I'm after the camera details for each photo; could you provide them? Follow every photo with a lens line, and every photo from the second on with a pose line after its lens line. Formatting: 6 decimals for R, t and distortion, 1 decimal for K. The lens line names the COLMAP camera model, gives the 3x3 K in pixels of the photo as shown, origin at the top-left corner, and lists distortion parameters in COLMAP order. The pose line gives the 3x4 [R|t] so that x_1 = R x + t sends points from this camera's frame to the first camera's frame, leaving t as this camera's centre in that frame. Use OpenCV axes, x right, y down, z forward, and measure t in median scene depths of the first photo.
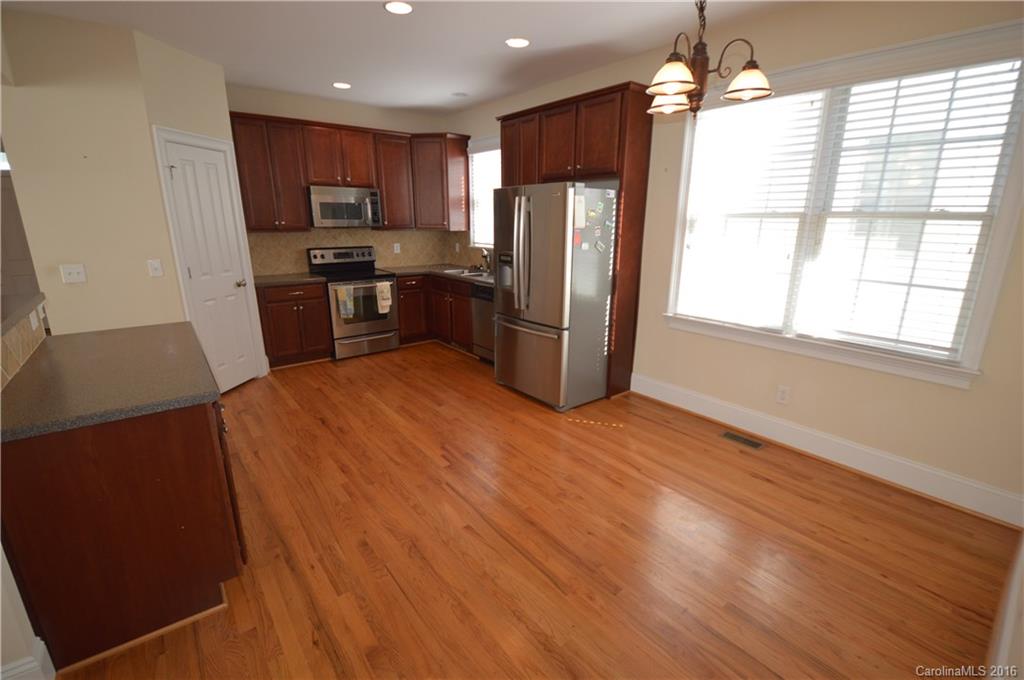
lens RADIAL K [[451.7, 0, 507.0], [0, 451.7, 341.6], [0, 0, 1]] dist [-0.012173, -0.006319]
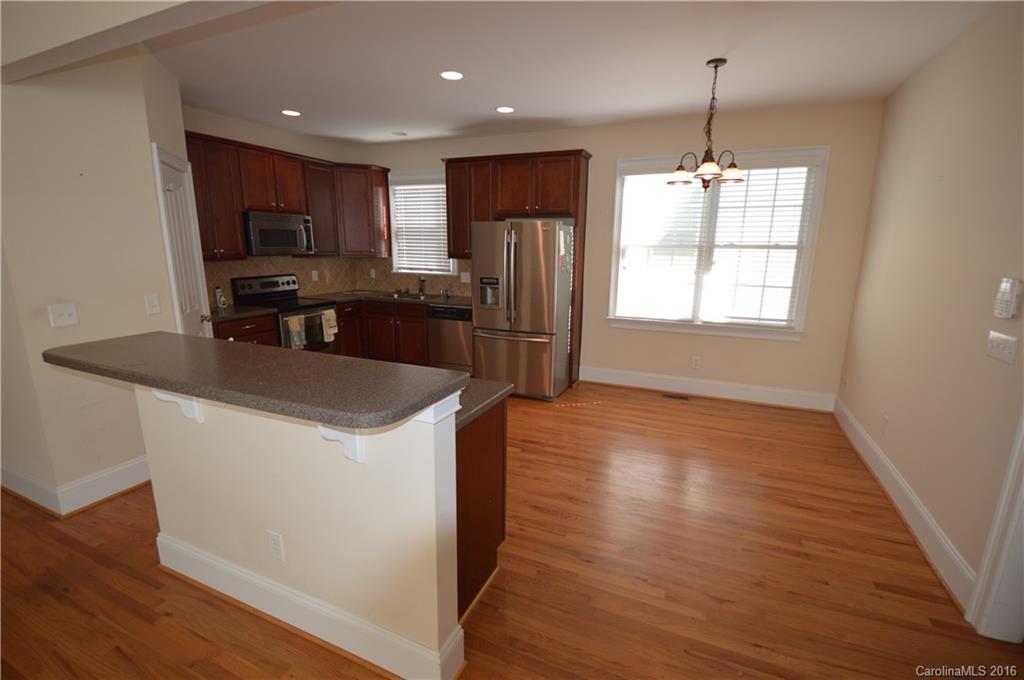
lens RADIAL K [[451.7, 0, 513.7], [0, 451.7, 338.9], [0, 0, 1]] dist [-0.012173, -0.006319]
pose [[0.883707, -0.091836, 0.458942, -0.564871], [0.117412, 0.992704, -0.027435, 0.007694], [-0.453074, 0.078130, 0.888042, -0.074611]]
